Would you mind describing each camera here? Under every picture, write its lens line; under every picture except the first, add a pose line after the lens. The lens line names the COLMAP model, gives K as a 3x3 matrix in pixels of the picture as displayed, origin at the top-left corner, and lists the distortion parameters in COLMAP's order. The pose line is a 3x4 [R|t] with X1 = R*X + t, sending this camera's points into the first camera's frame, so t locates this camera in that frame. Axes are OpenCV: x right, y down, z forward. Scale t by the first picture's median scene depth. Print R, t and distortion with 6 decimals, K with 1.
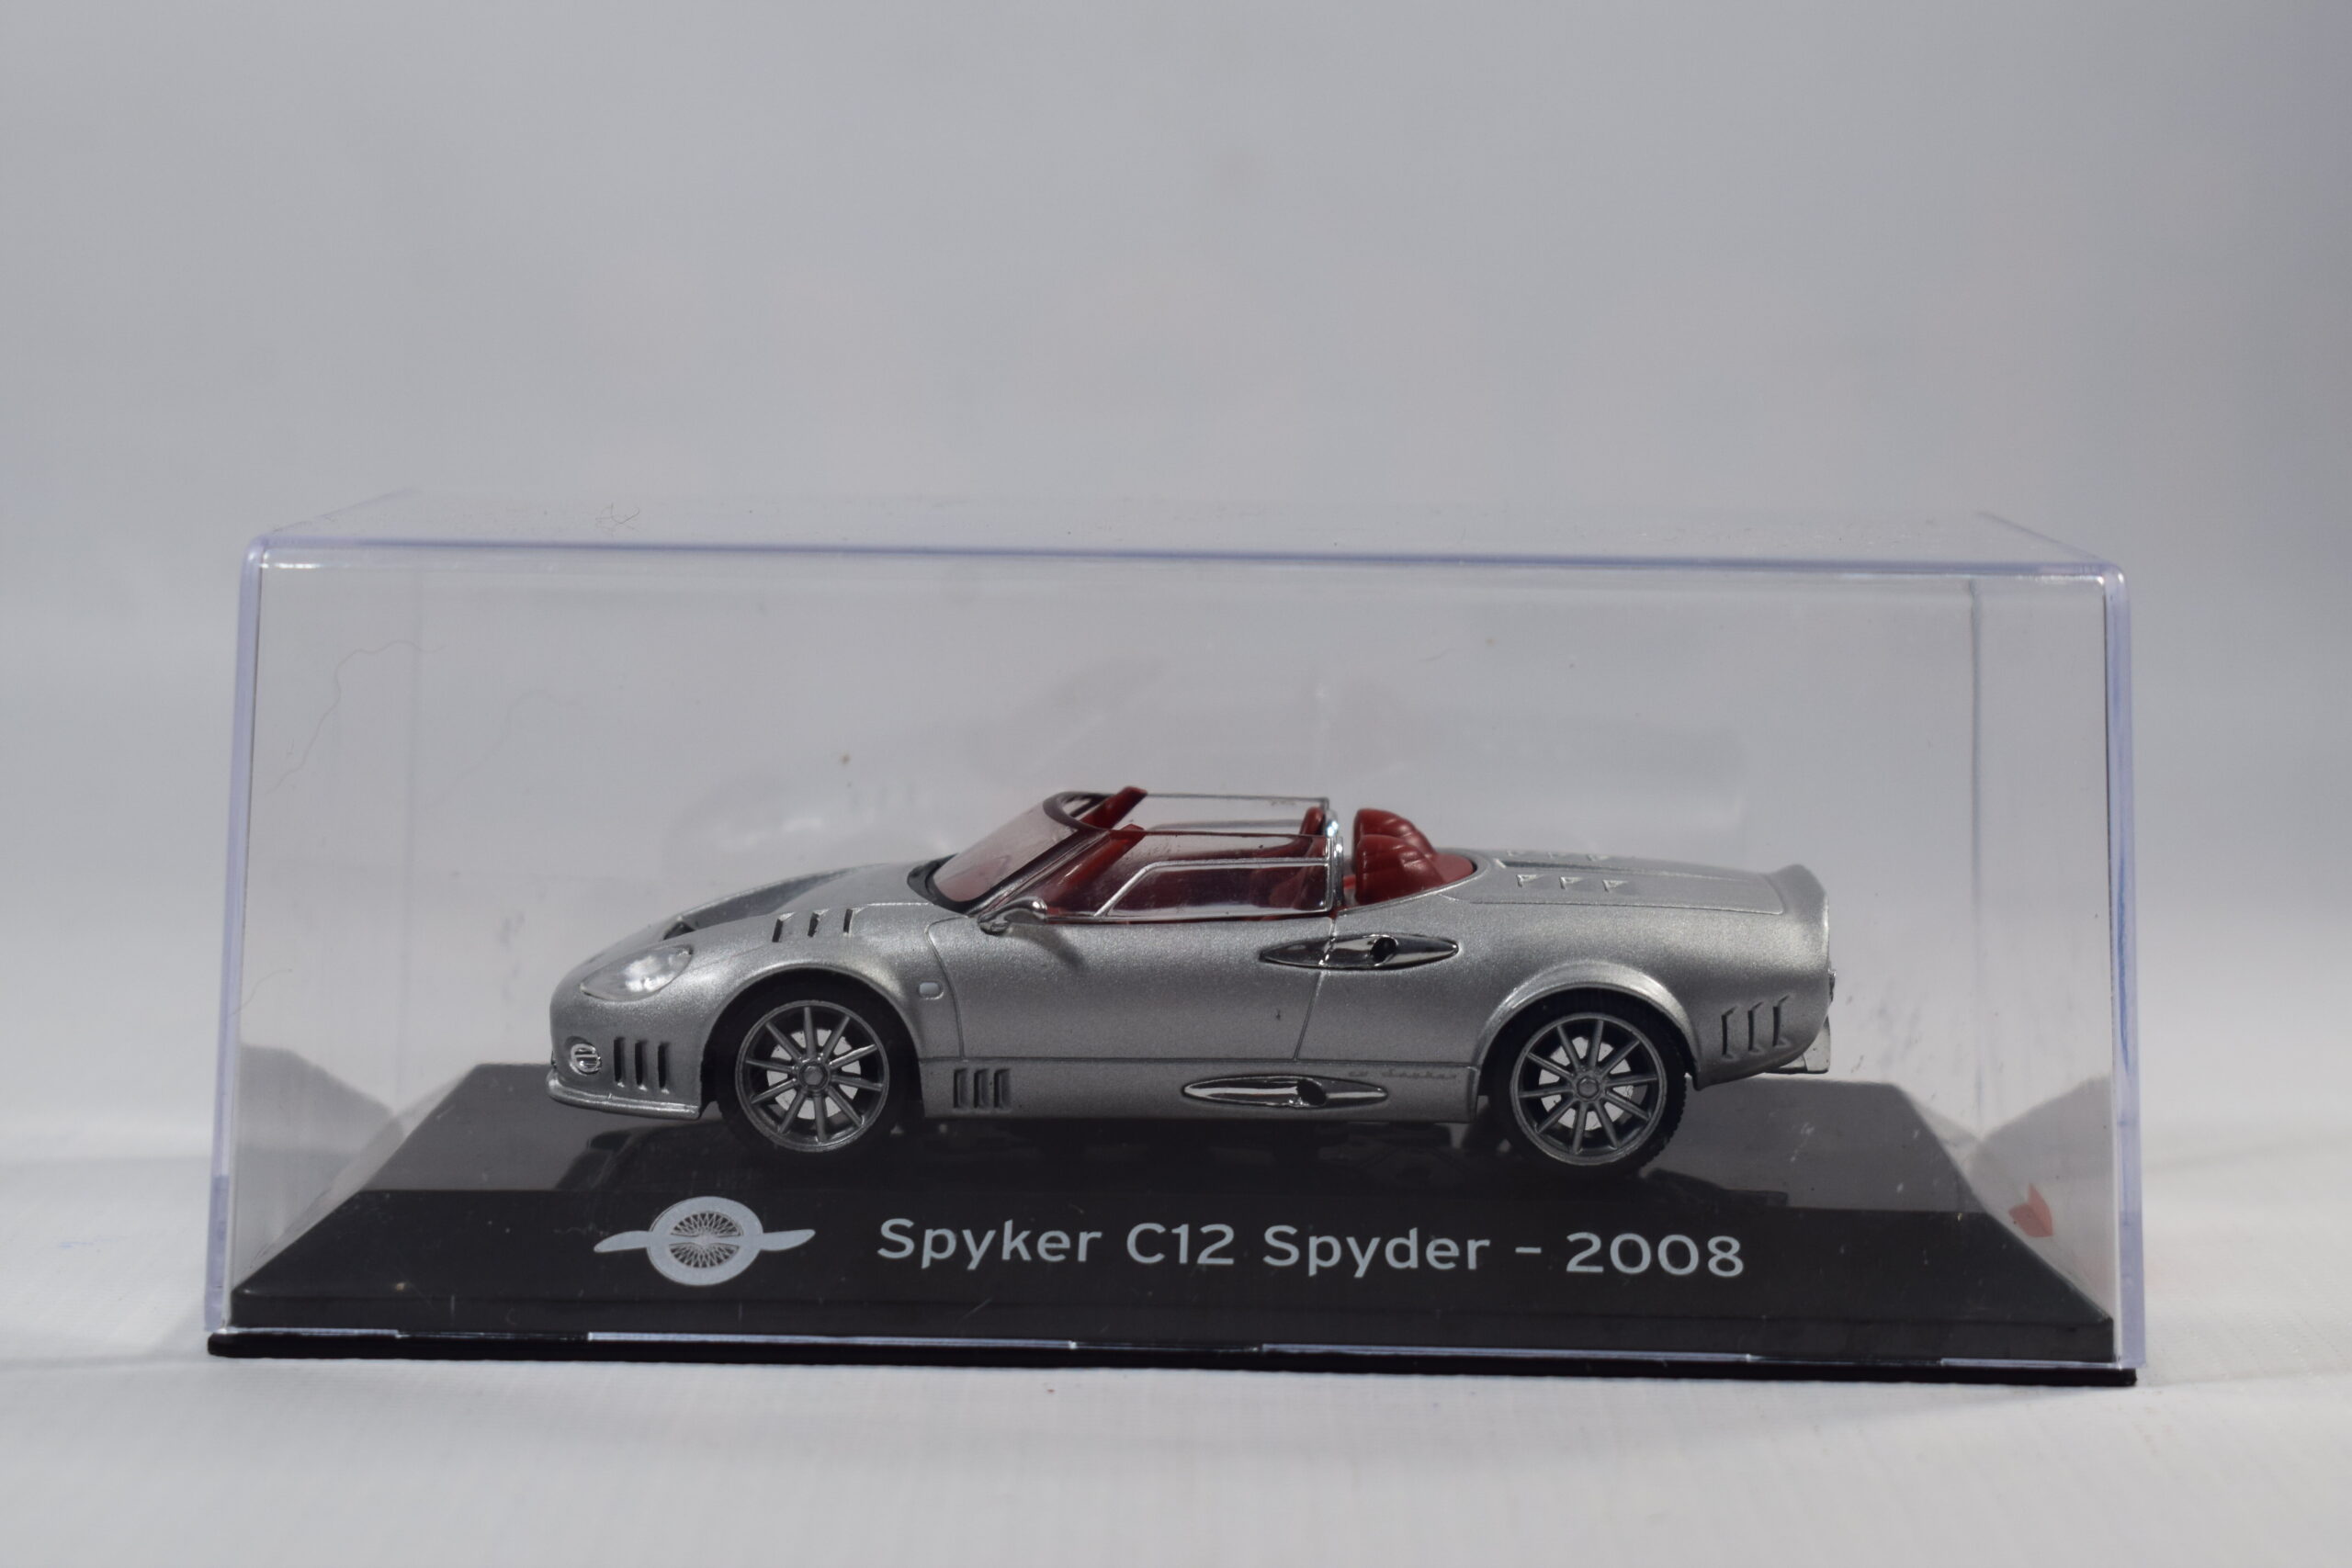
lens RADIAL K [[4742.1, 0, 1197.2], [0, 4742.1, 907.6], [0, 0, 1]] dist [0.076707, 0.000000]
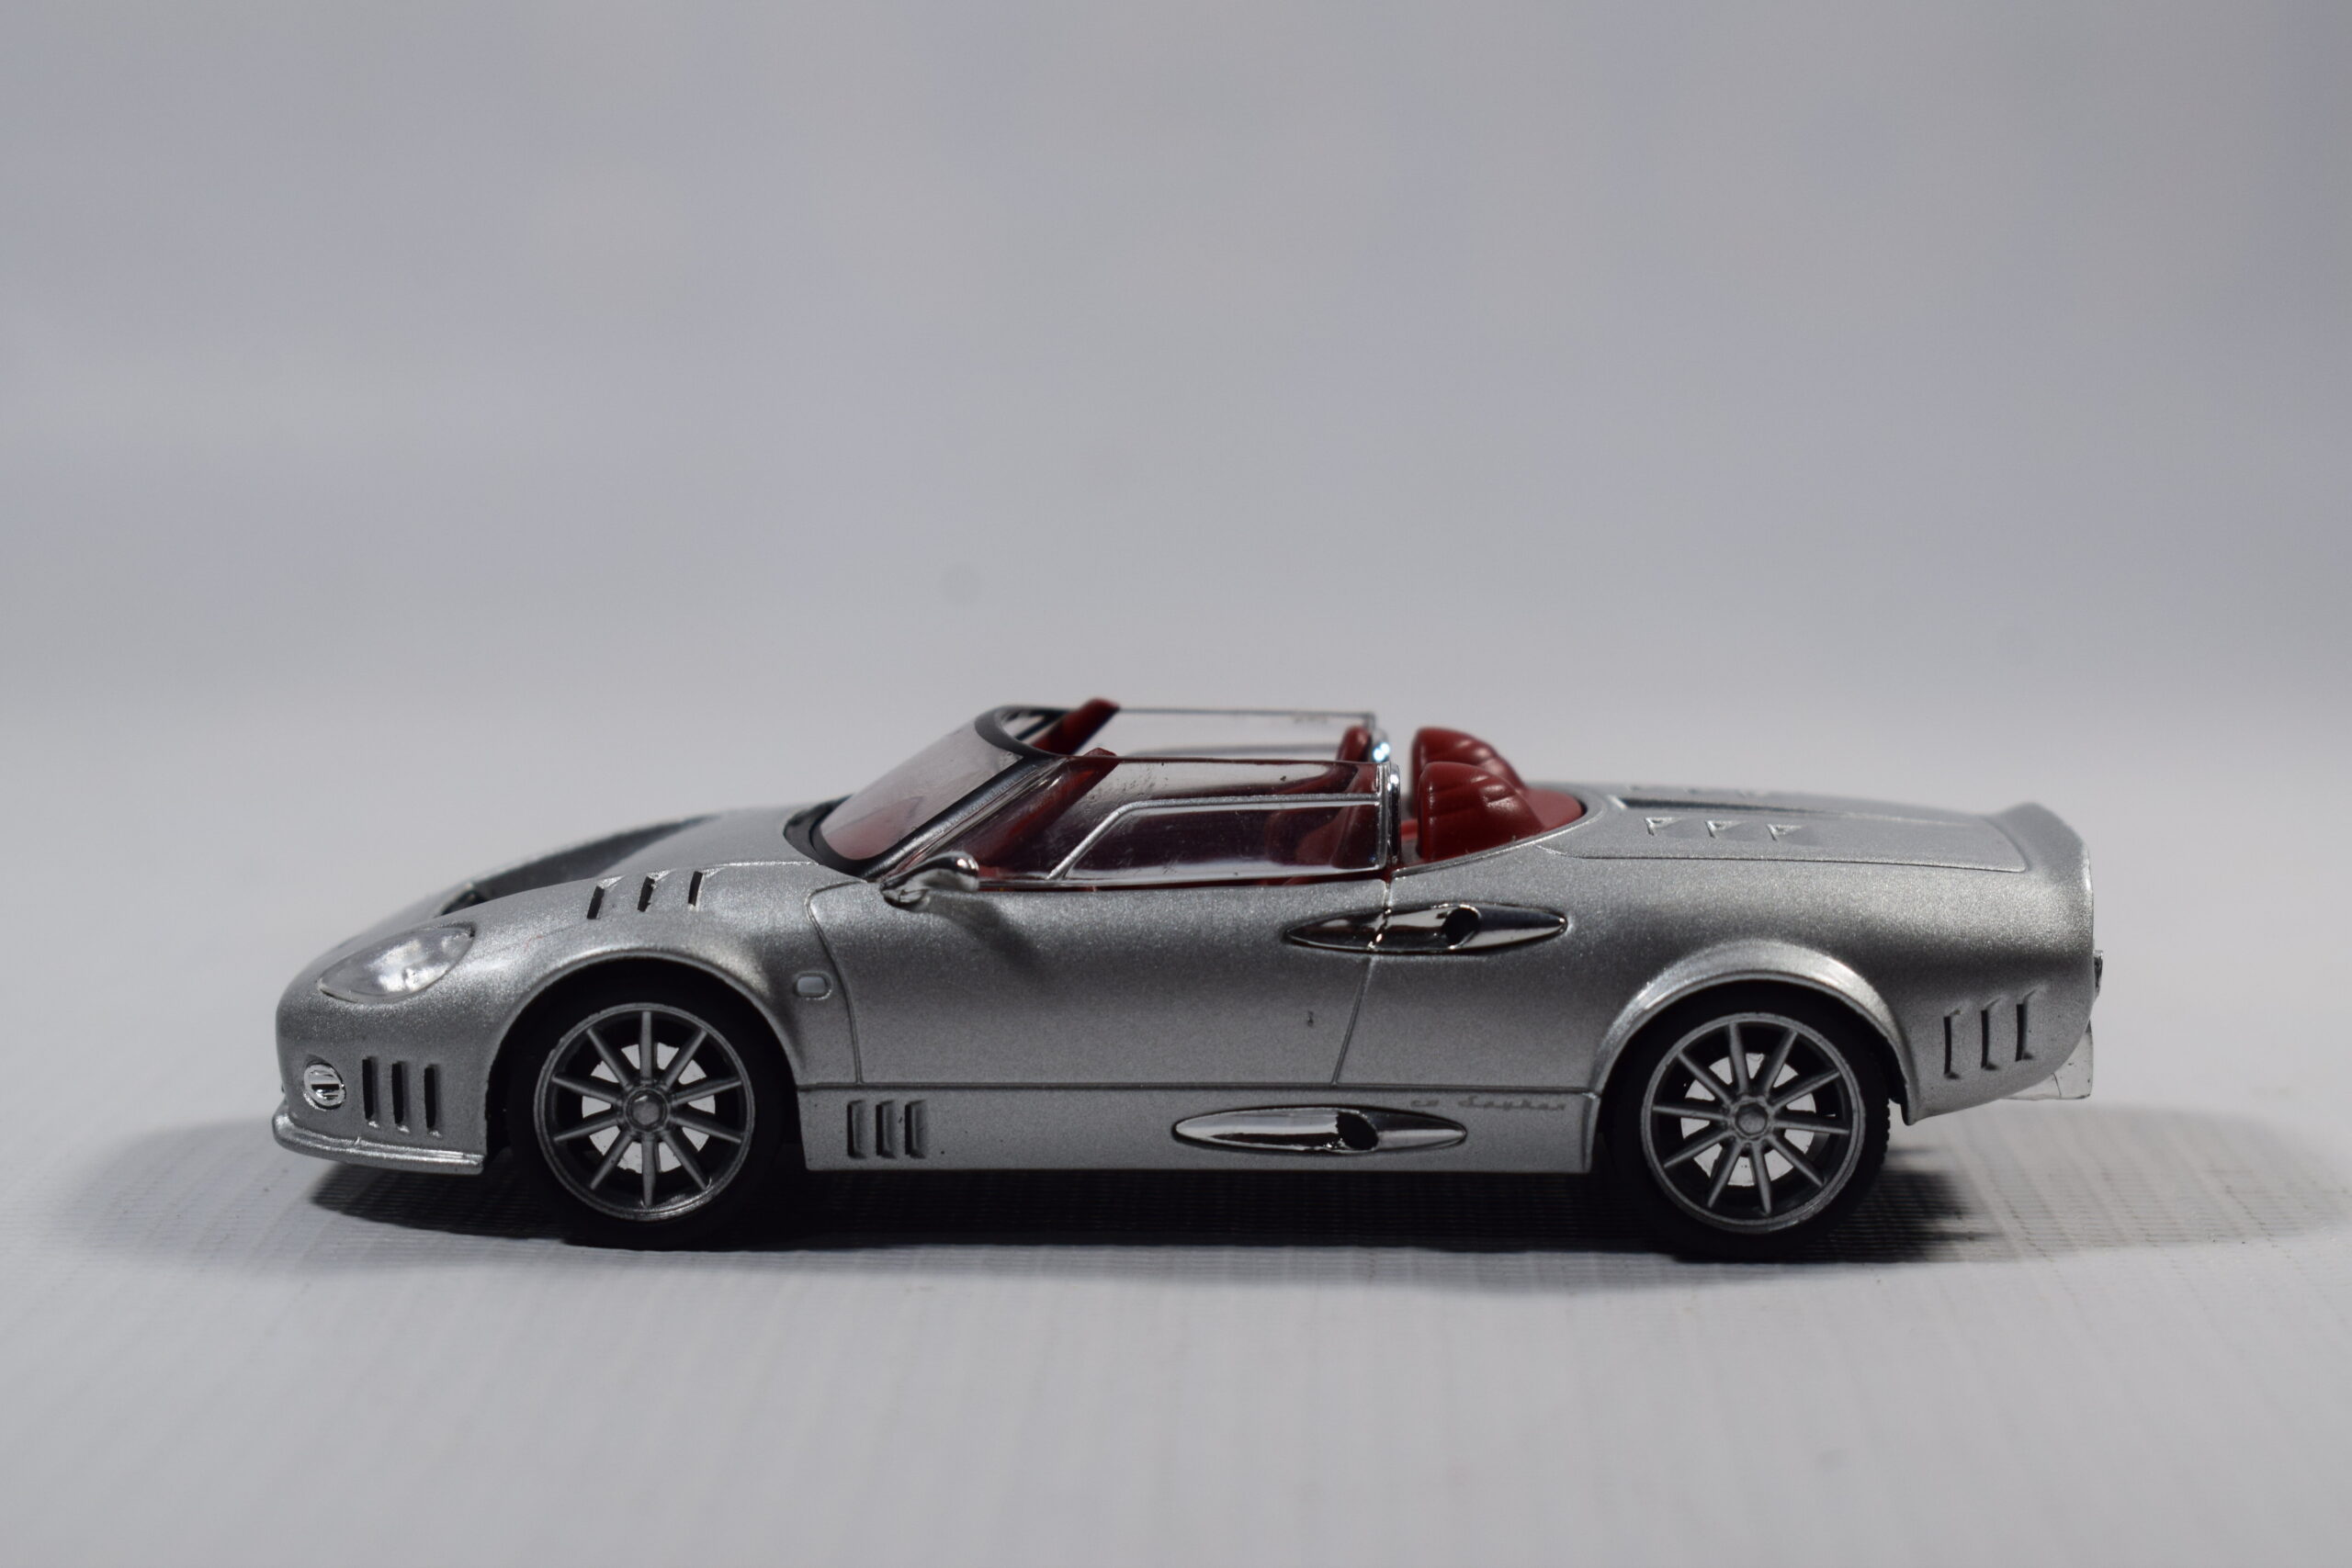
lens RADIAL K [[4843.8, 0, 1159.6], [0, 4843.8, 762.7], [0, 0, 1]] dist [0.049259, 0.000000]
pose [[0.999972, -0.004019, 0.006279, -0.009547], [0.004191, 0.999610, -0.027614, 0.004411], [-0.006166, 0.027639, 0.999599, 0.286409]]
